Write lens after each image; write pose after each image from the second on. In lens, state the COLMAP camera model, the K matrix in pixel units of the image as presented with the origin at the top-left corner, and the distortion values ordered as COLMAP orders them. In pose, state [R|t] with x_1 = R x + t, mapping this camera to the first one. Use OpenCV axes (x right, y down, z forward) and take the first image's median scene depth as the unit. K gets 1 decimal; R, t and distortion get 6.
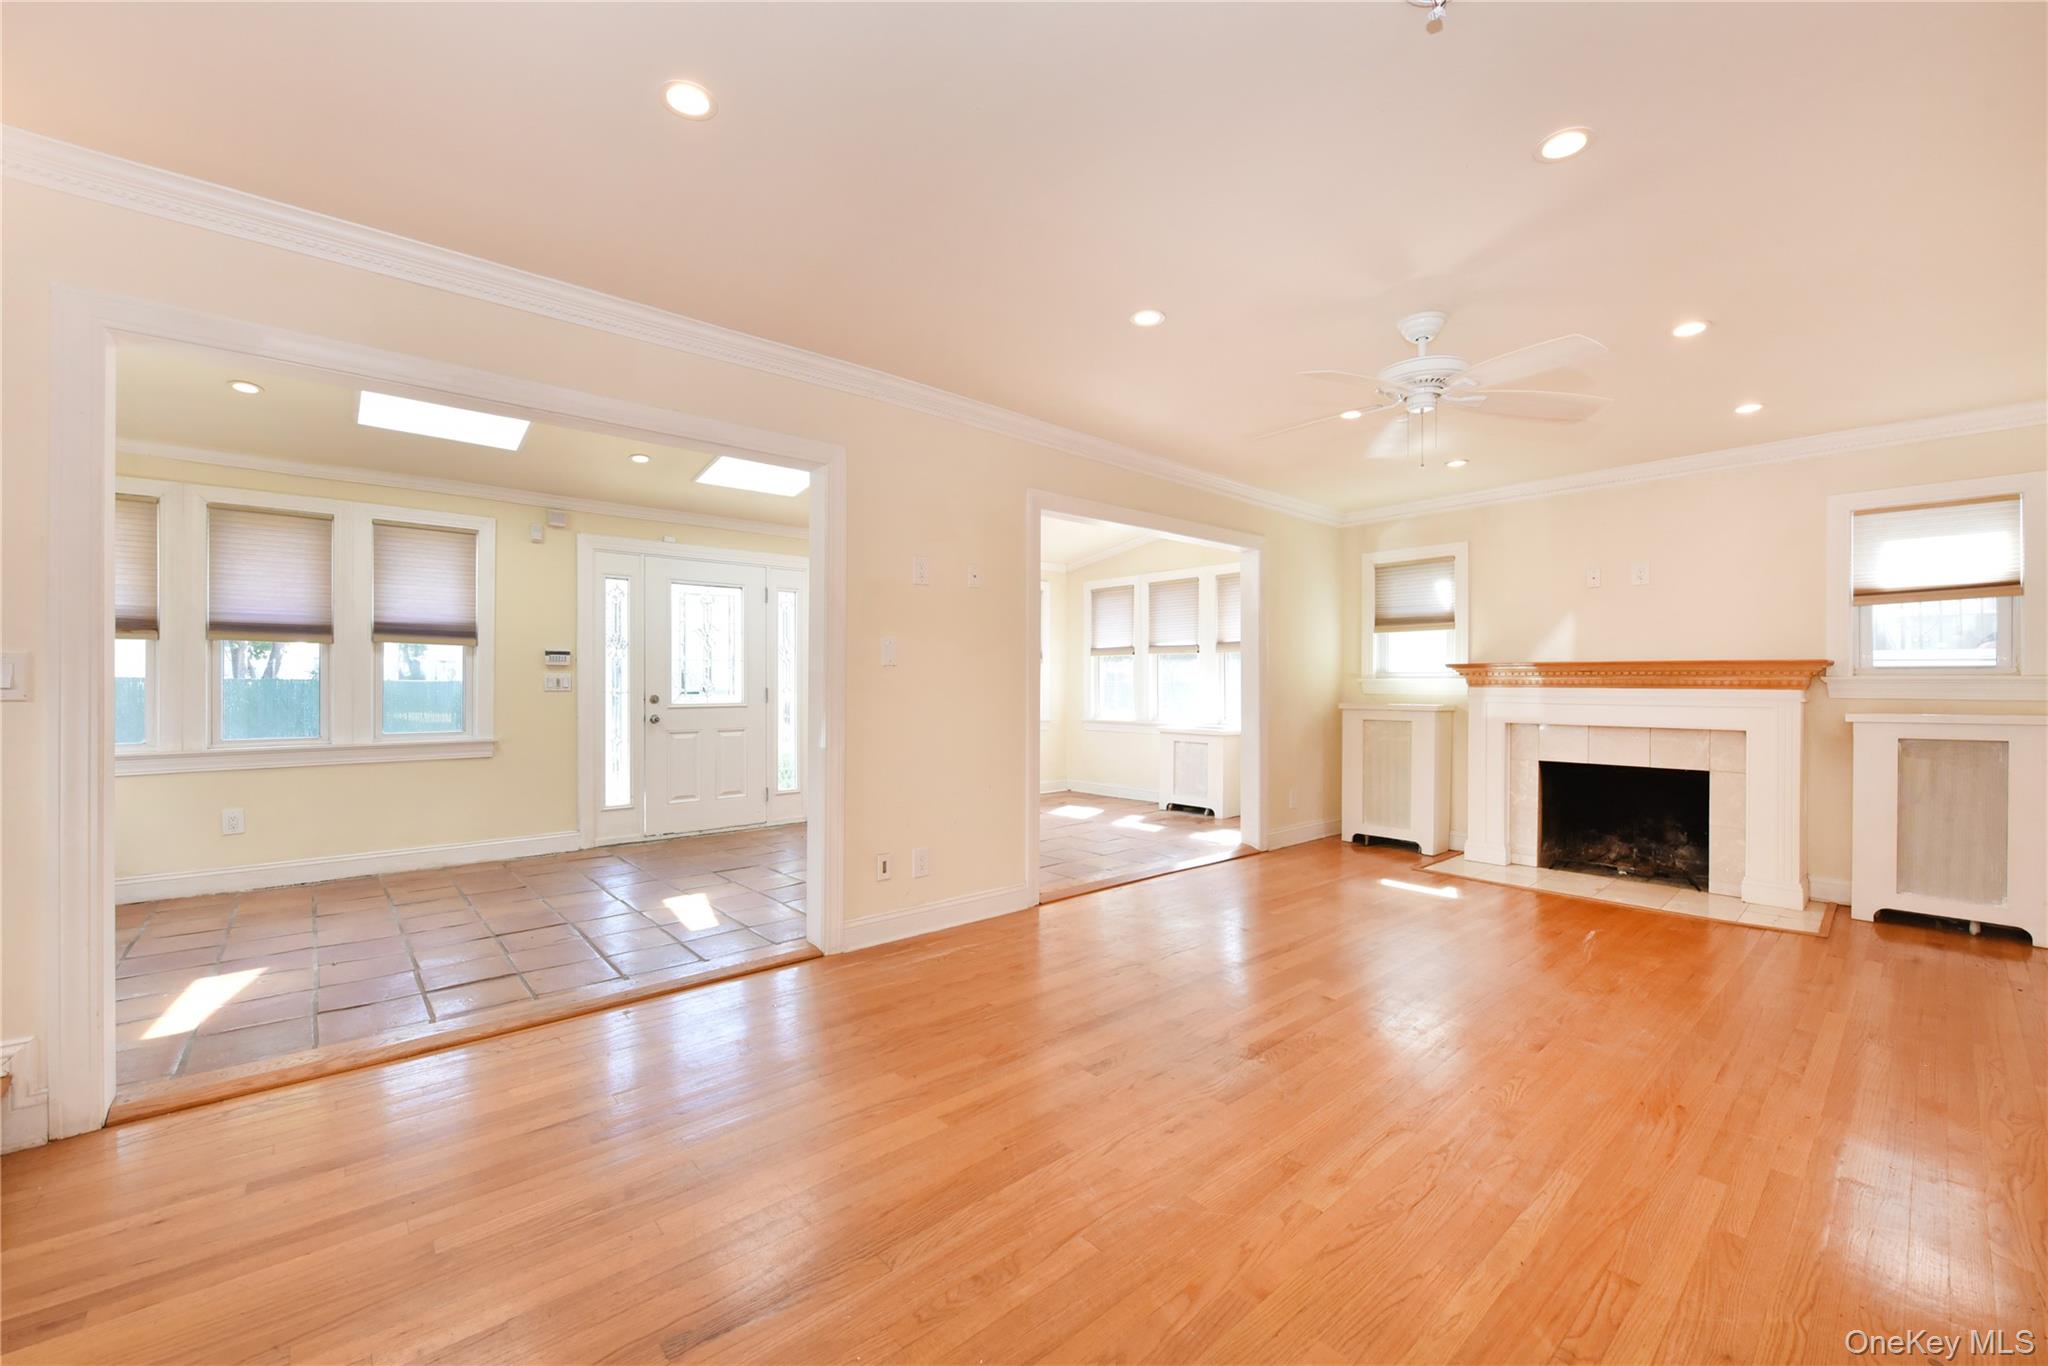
lens RADIAL K [[820.7, 0, 1053.9], [0, 820.7, 709.4], [0, 0, 1]] dist [-0.007728, -0.000408]
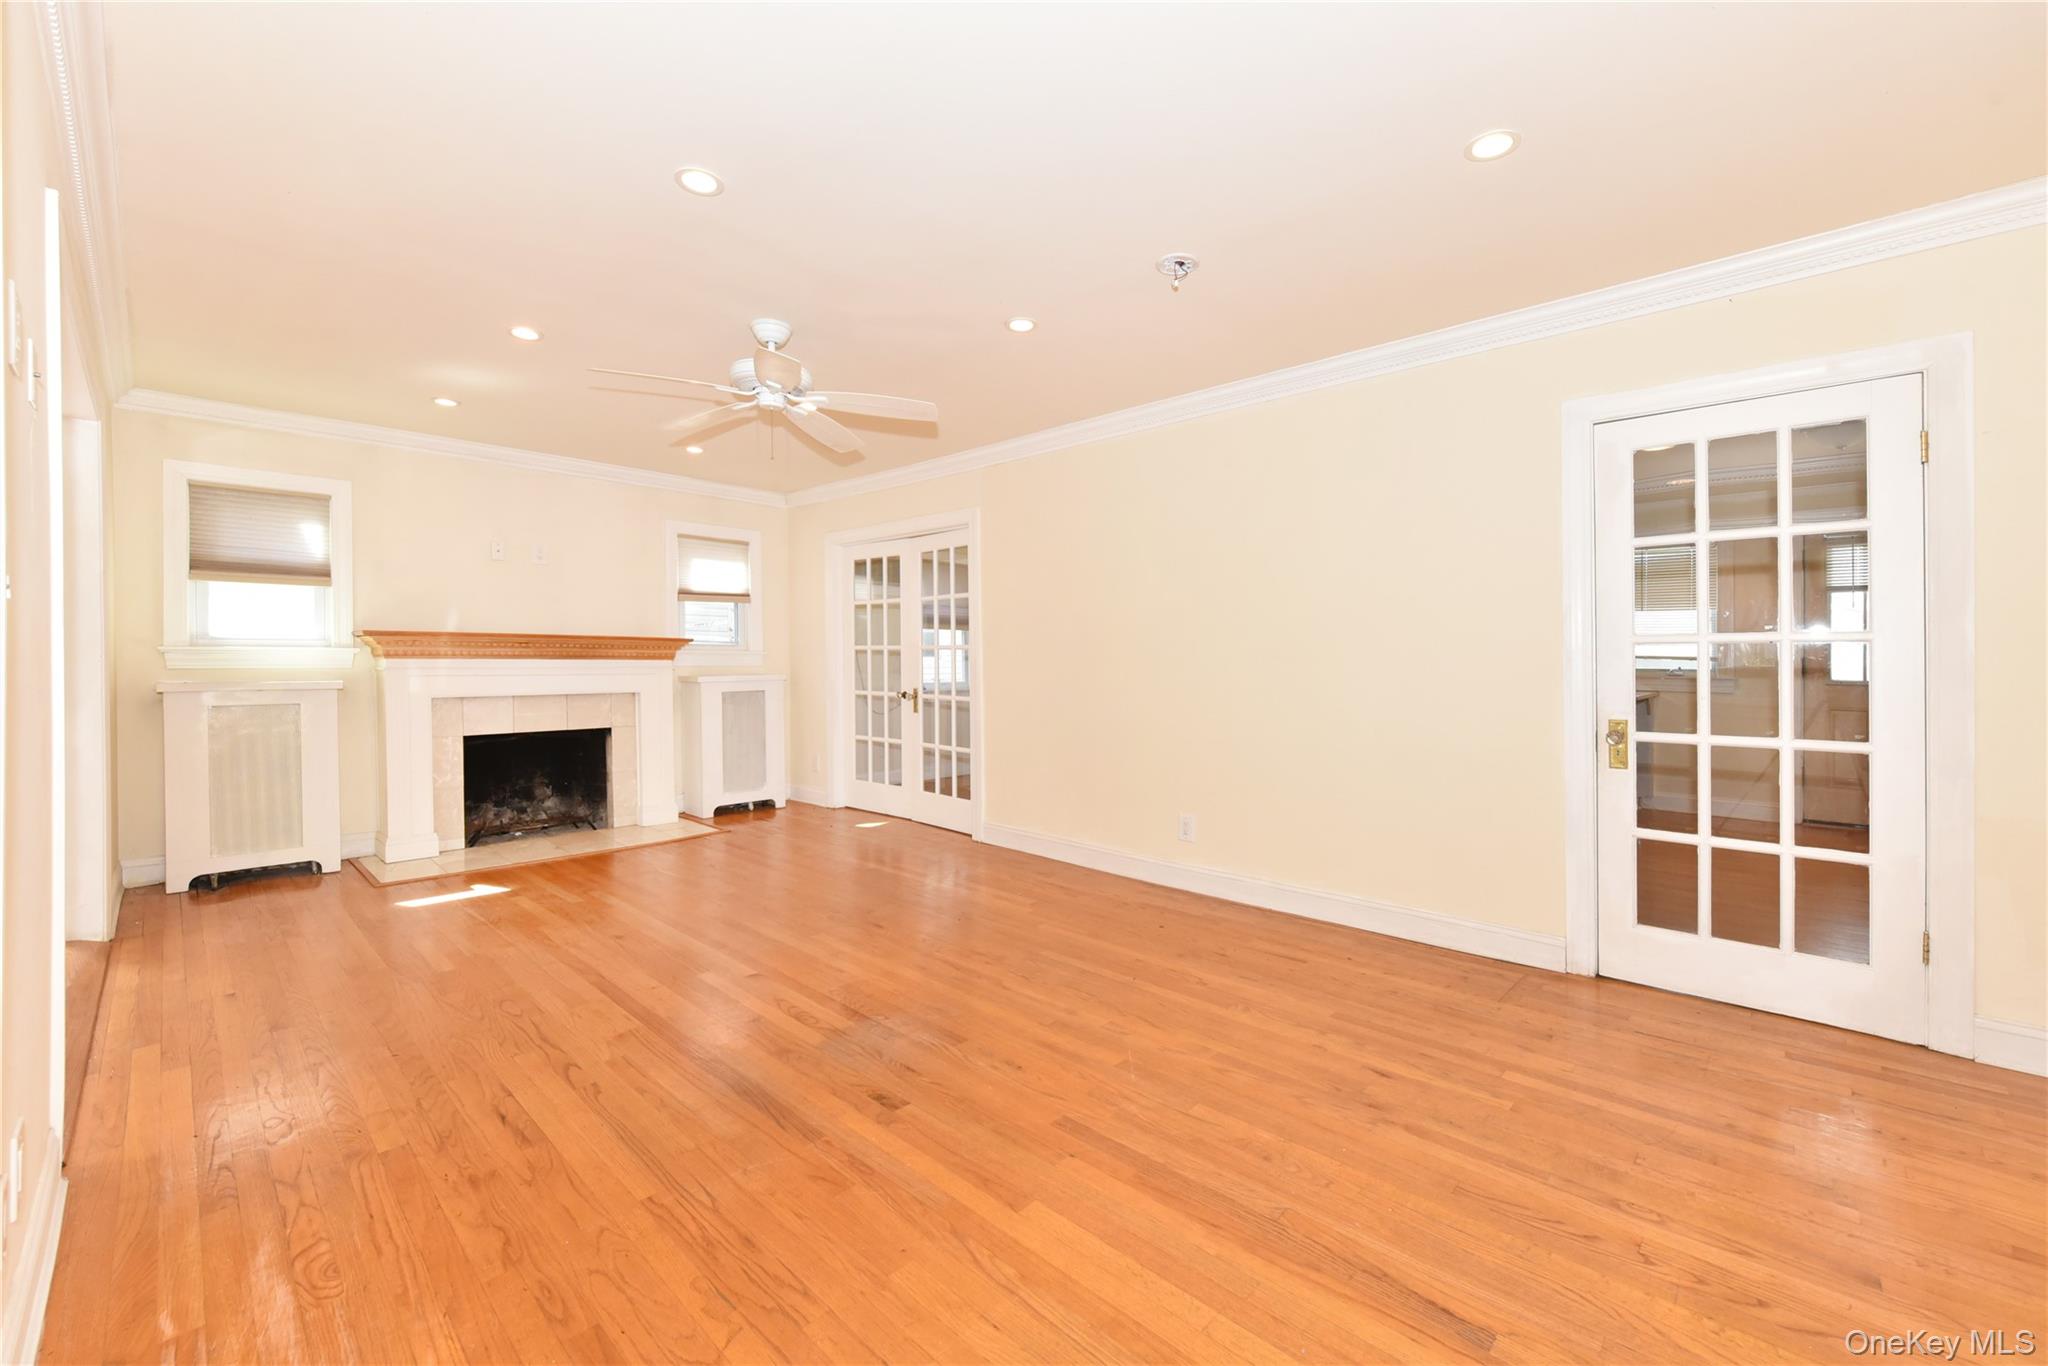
lens RADIAL K [[820.7, 0, 986.9], [0, 820.7, 662.3], [0, 0, 1]] dist [-0.007728, -0.000408]
pose [[-0.045957, -0.006345, 0.998923, -0.398987], [0.028554, 0.999563, 0.007662, -0.013305], [-0.998535, 0.028875, -0.045756, 0.458249]]
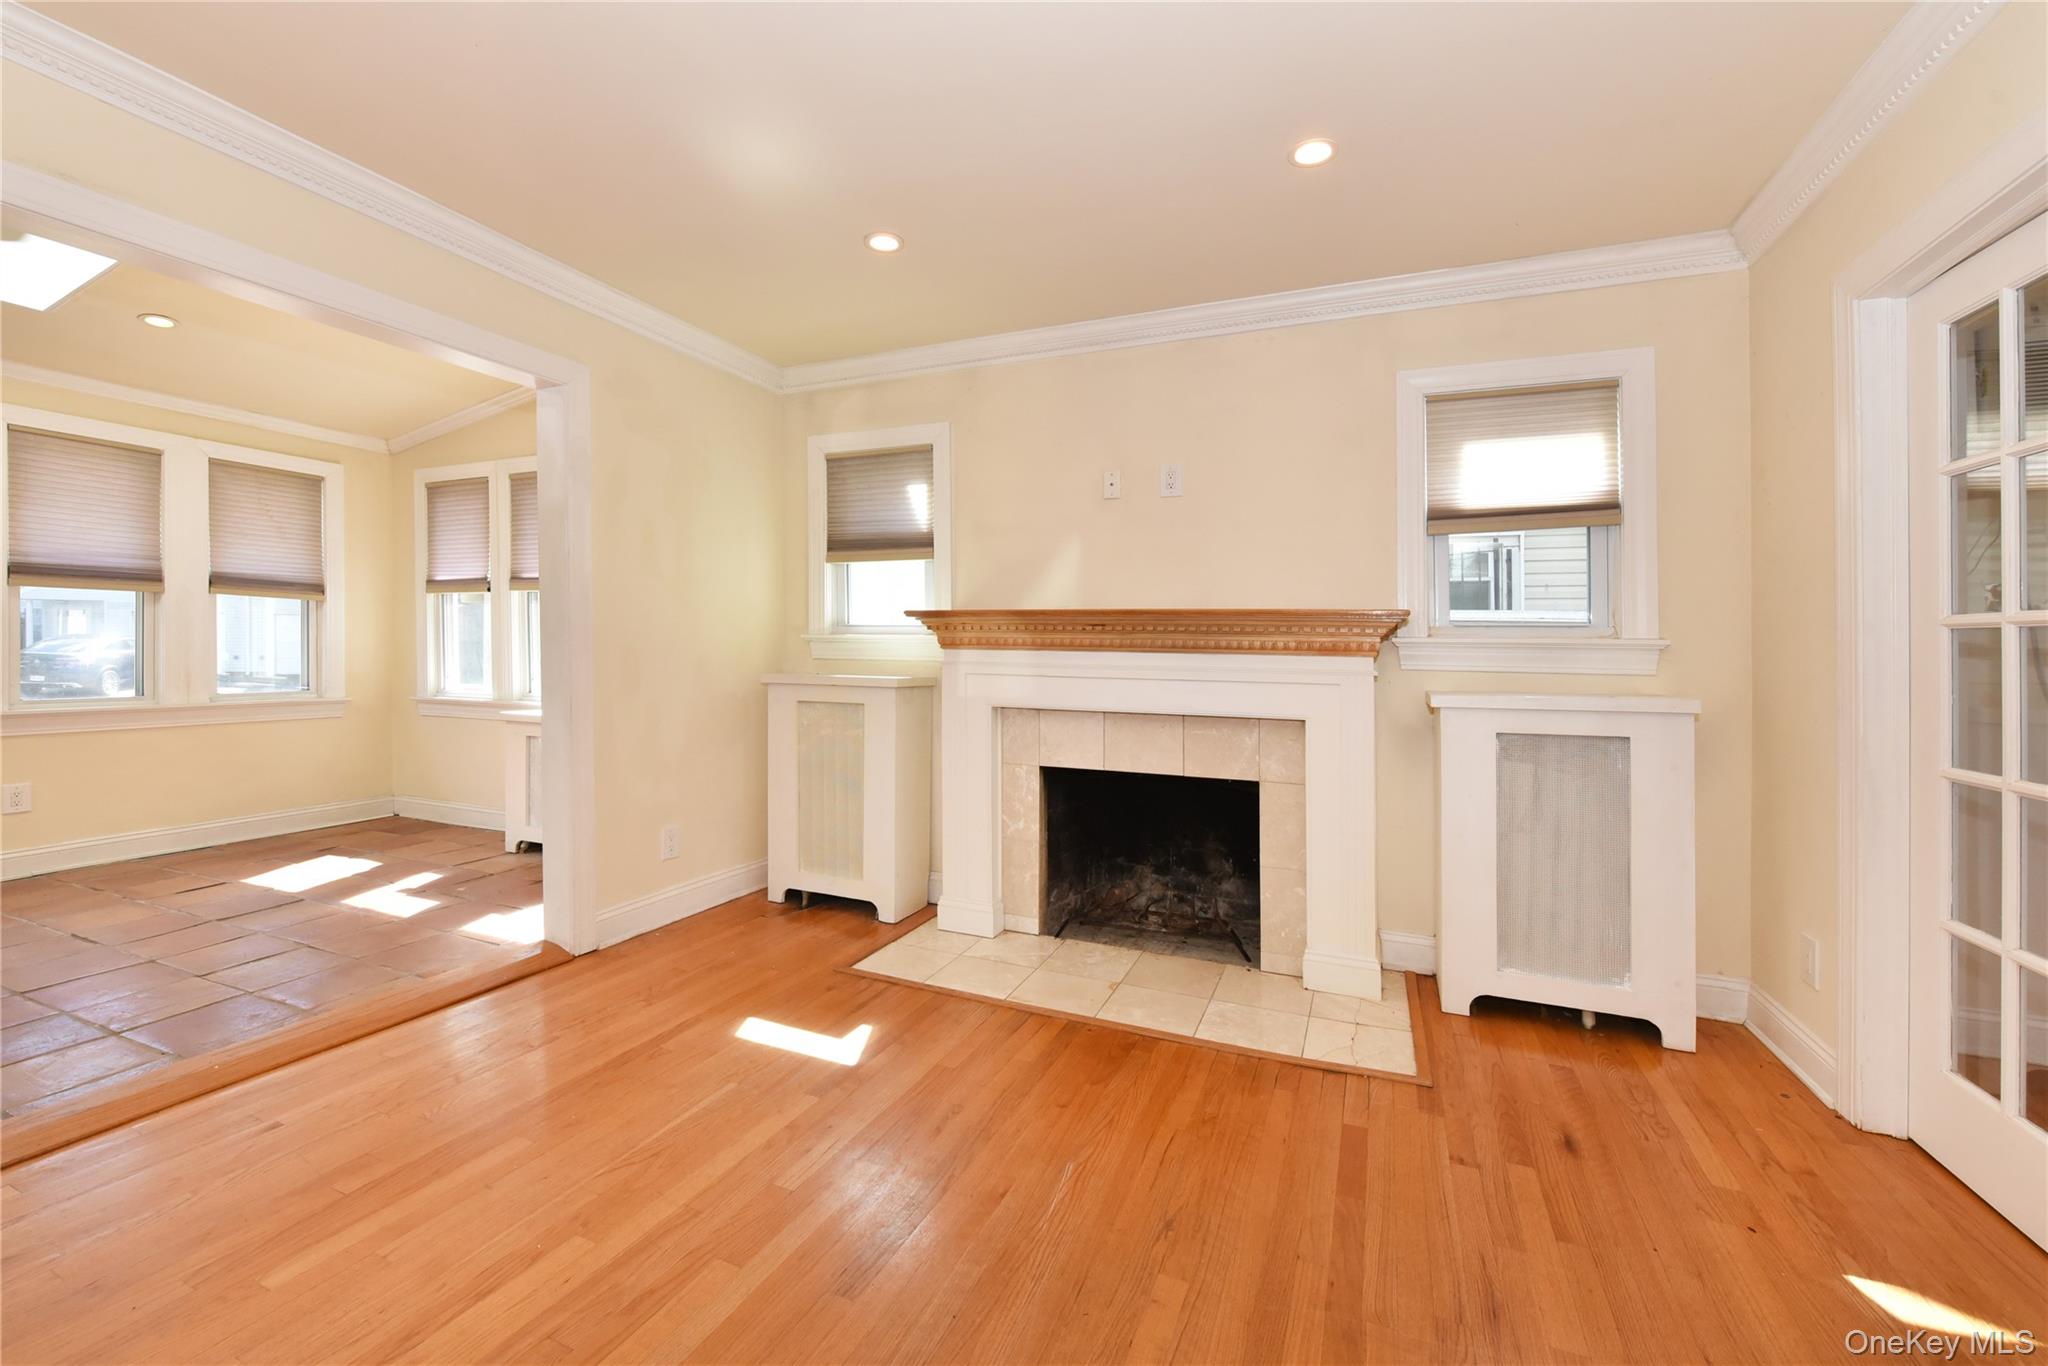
lens RADIAL K [[820.7, 0, 1049.6], [0, 820.7, 649.7], [0, 0, 1]] dist [-0.007728, -0.000408]
pose [[0.905081, 0.008466, 0.425155, 0.345381], [0.002407, 0.999684, -0.025031, -0.012024], [-0.425233, 0.023679, 0.904774, 0.442197]]
